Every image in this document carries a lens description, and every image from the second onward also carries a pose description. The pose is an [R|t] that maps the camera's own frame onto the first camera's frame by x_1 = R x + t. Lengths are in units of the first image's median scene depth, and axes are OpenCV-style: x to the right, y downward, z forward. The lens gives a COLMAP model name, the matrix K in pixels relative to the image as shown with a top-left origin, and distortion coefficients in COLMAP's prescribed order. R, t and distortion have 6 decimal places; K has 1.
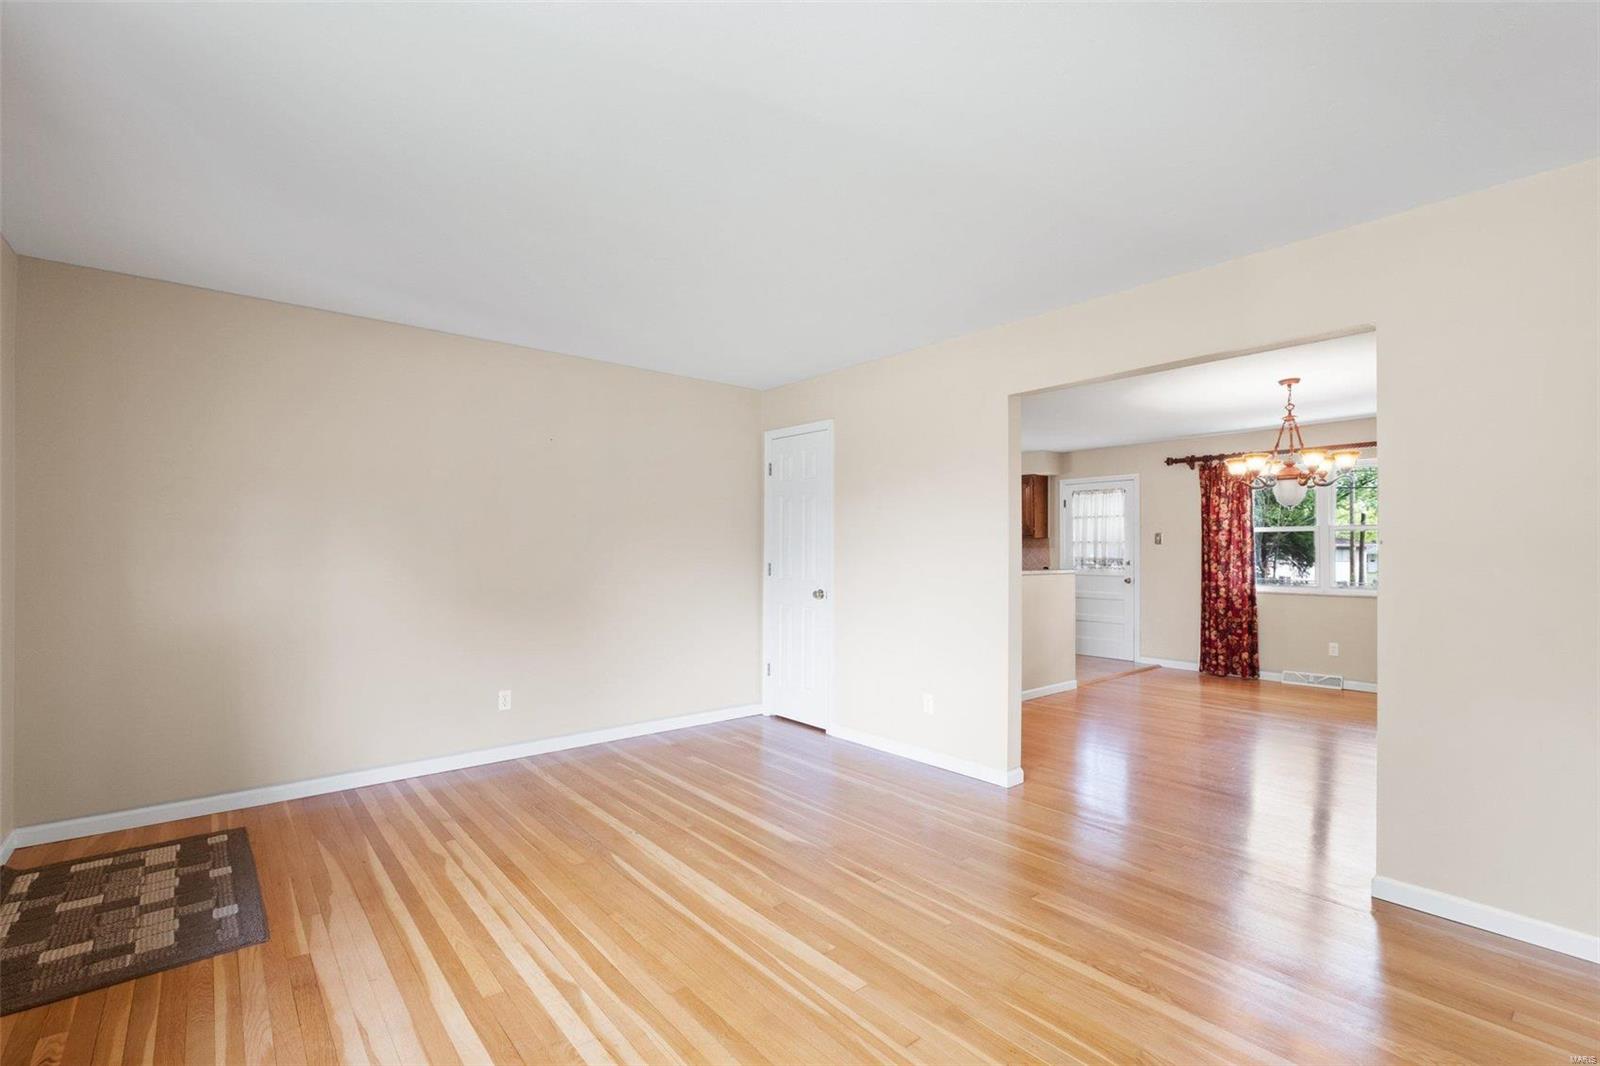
lens RADIAL K [[700.5, 0, 764.1], [0, 700.5, 547.2], [0, 0, 1]] dist [-0.001389, -0.000685]
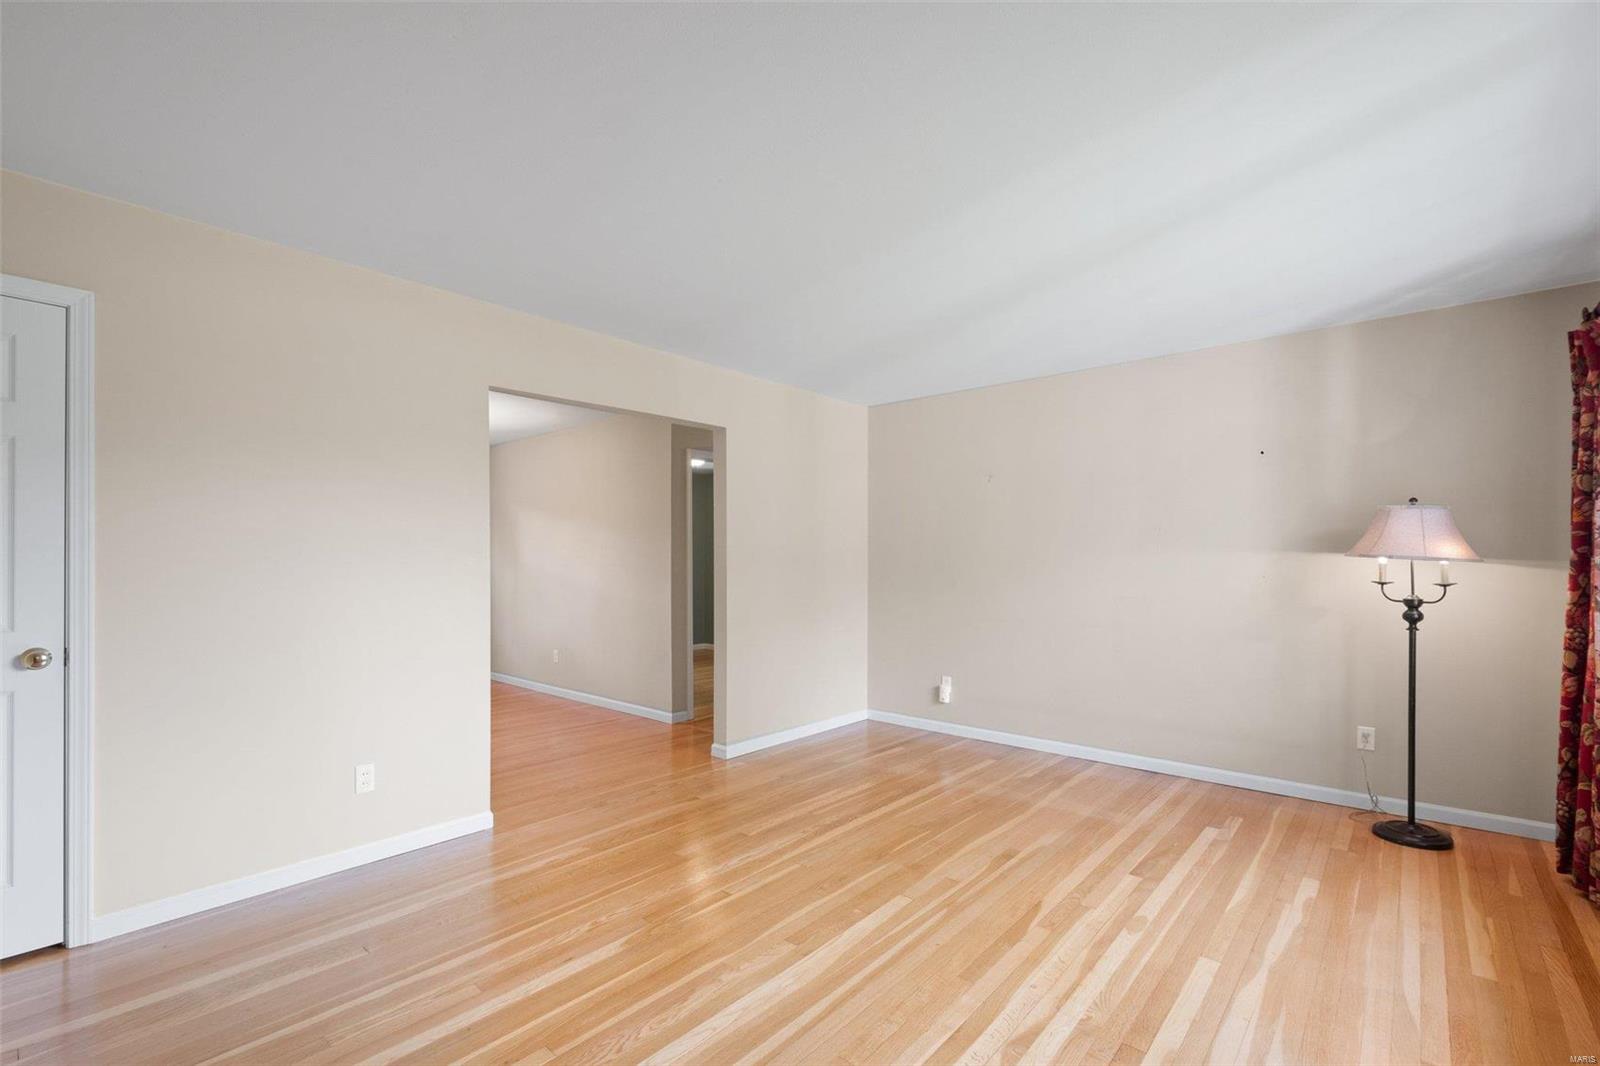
lens RADIAL K [[703.3, 0, 802.4], [0, 703.3, 554.4], [0, 0, 1]] dist [-0.002251, -0.000126]
pose [[-0.179600, 0.006604, 0.983717, -0.318244], [-0.003336, 0.999968, -0.007322, 0.001466], [-0.983734, -0.004597, -0.179573, 0.408366]]
